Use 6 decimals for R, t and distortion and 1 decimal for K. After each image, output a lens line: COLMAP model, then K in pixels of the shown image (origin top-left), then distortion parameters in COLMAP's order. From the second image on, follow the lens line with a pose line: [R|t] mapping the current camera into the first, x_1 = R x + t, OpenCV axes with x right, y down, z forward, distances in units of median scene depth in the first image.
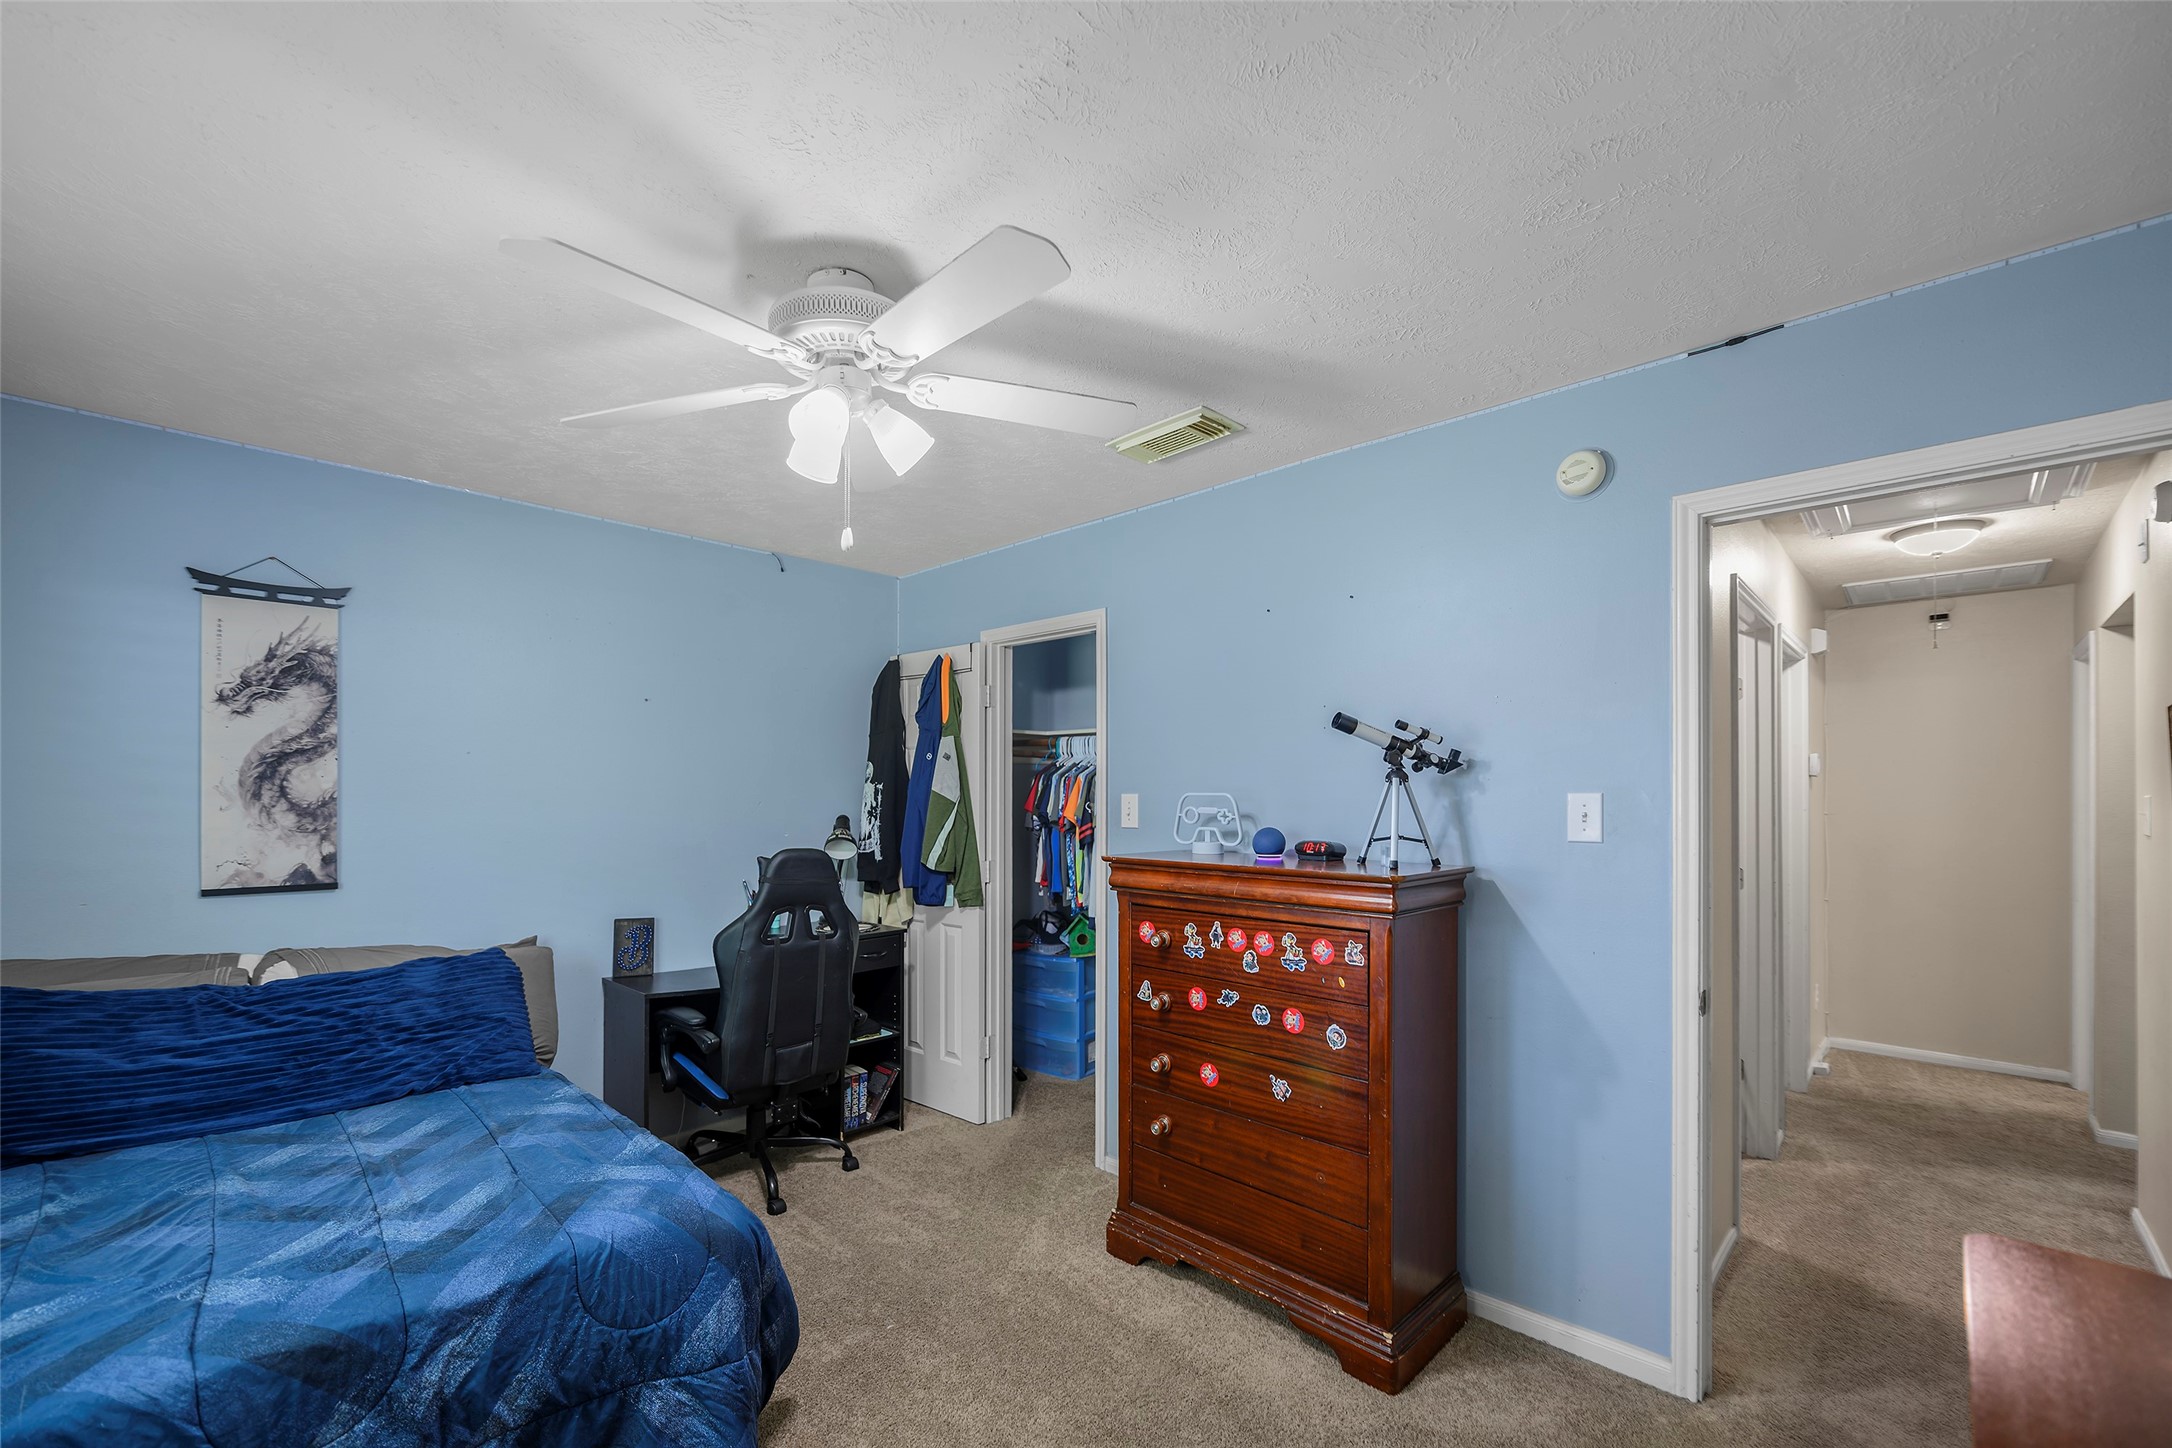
lens RADIAL K [[867.3, 0, 1104.2], [0, 867.3, 796.9], [0, 0, 1]] dist [-0.010977, -0.000419]
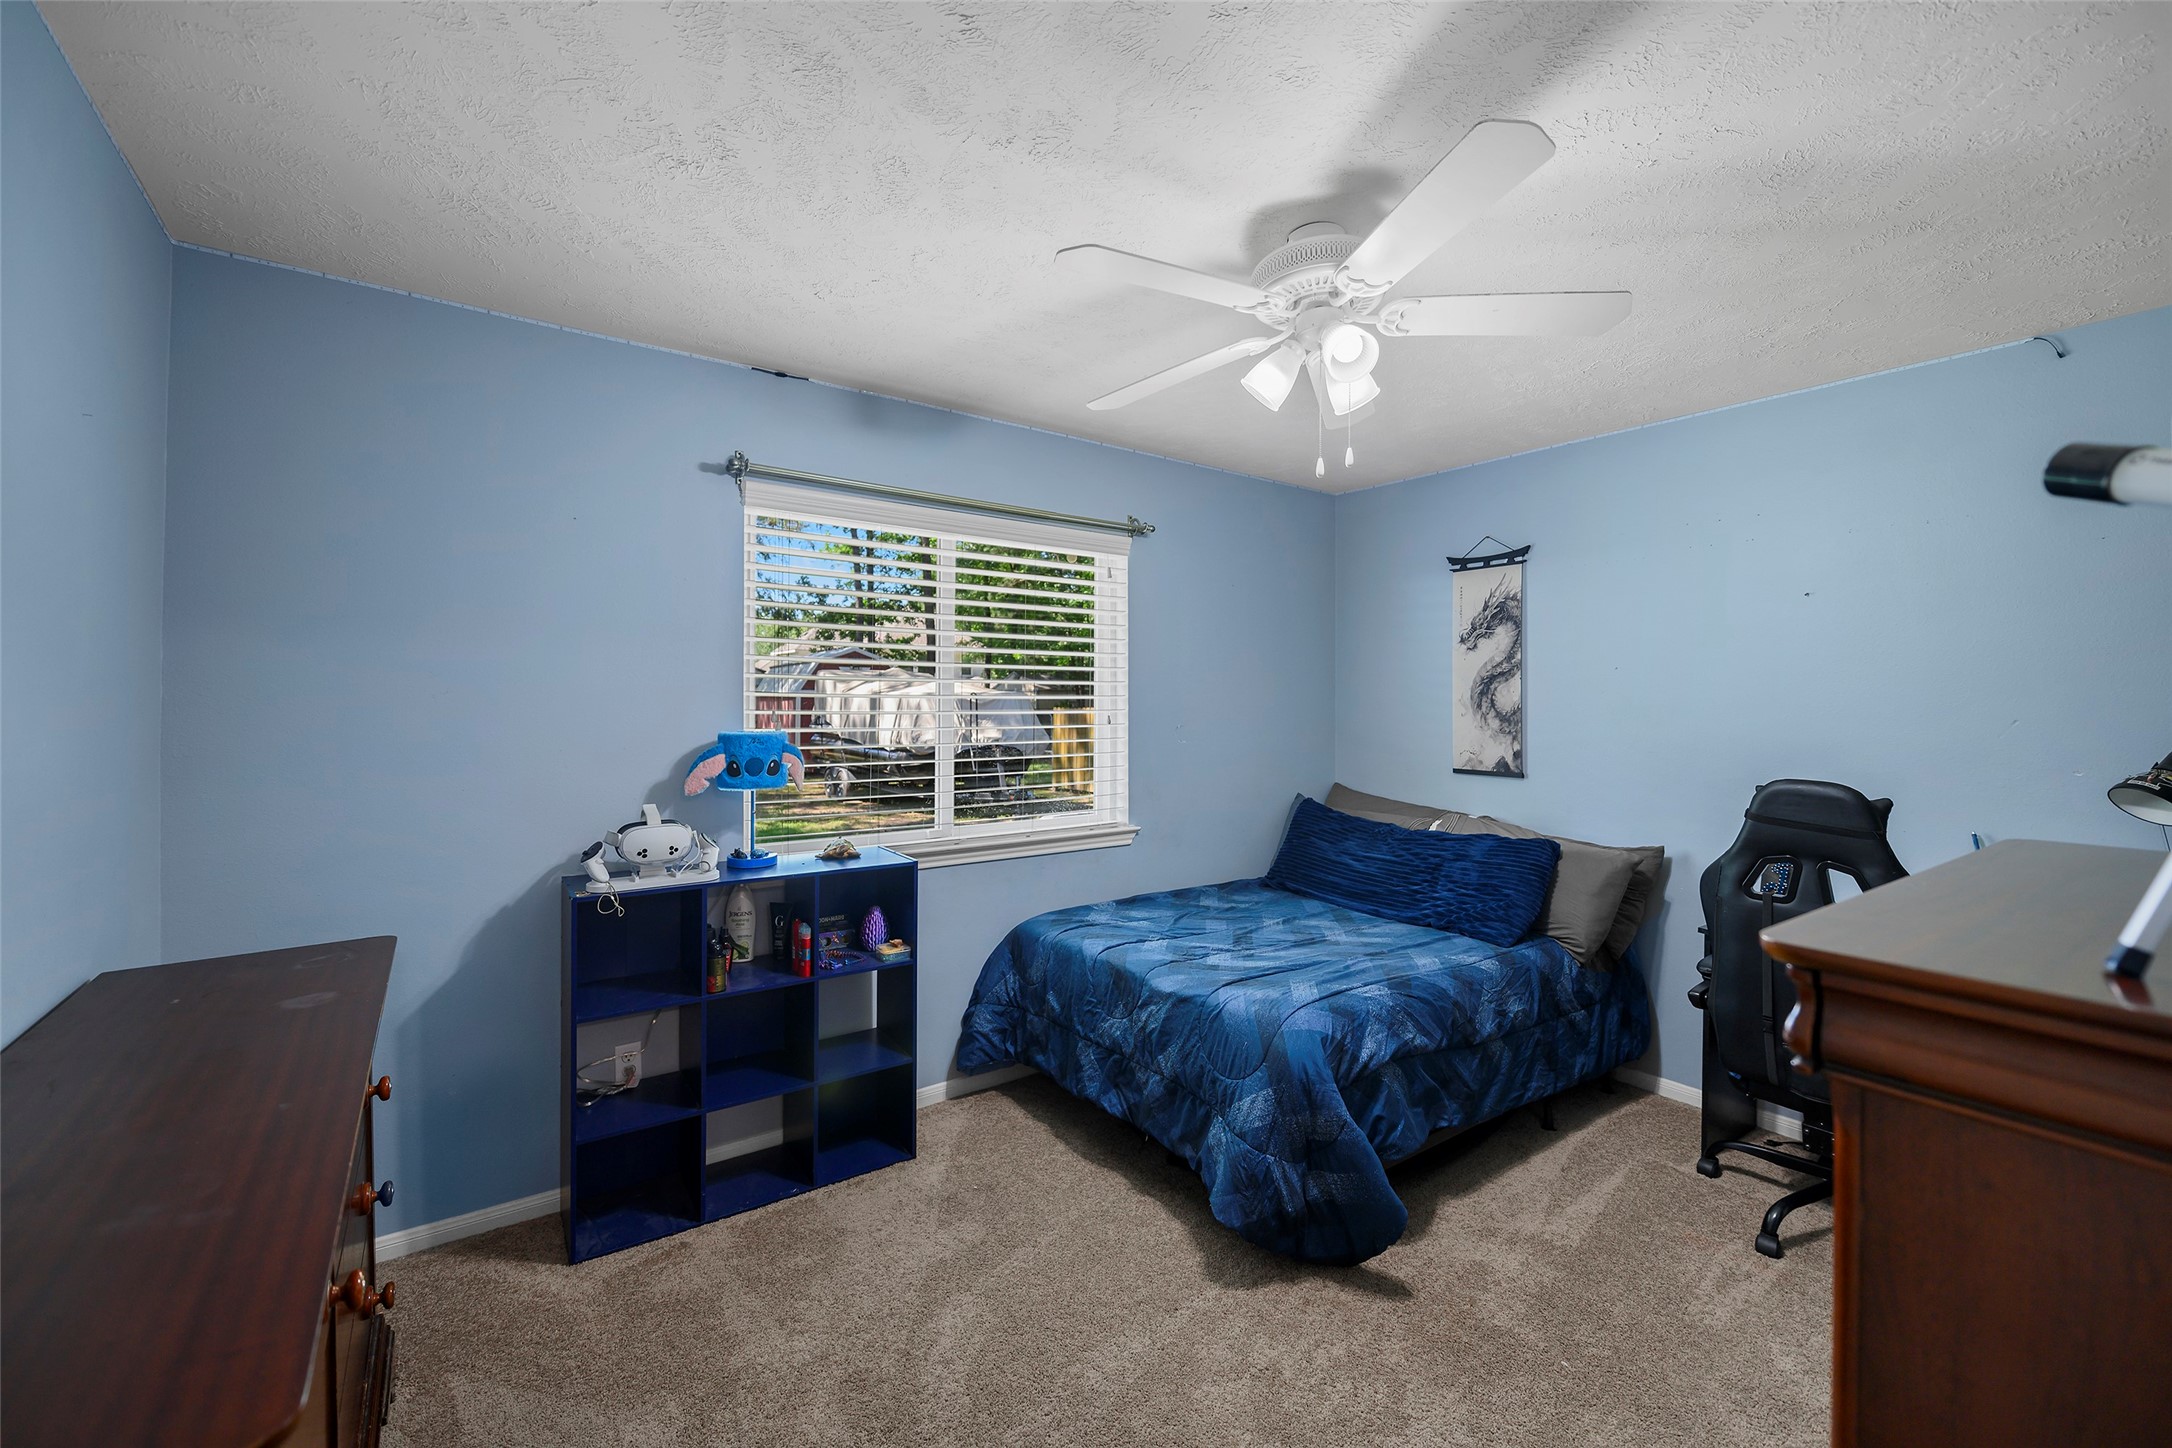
lens RADIAL K [[867.3, 0, 1083.0], [0, 867.3, 700.7], [0, 0, 1]] dist [-0.010977, -0.000419]
pose [[-0.172364, -0.003776, -0.985026, 0.537726], [-0.011402, 0.999933, -0.001838, -0.000100], [0.984967, 0.010915, -0.172396, 0.592858]]
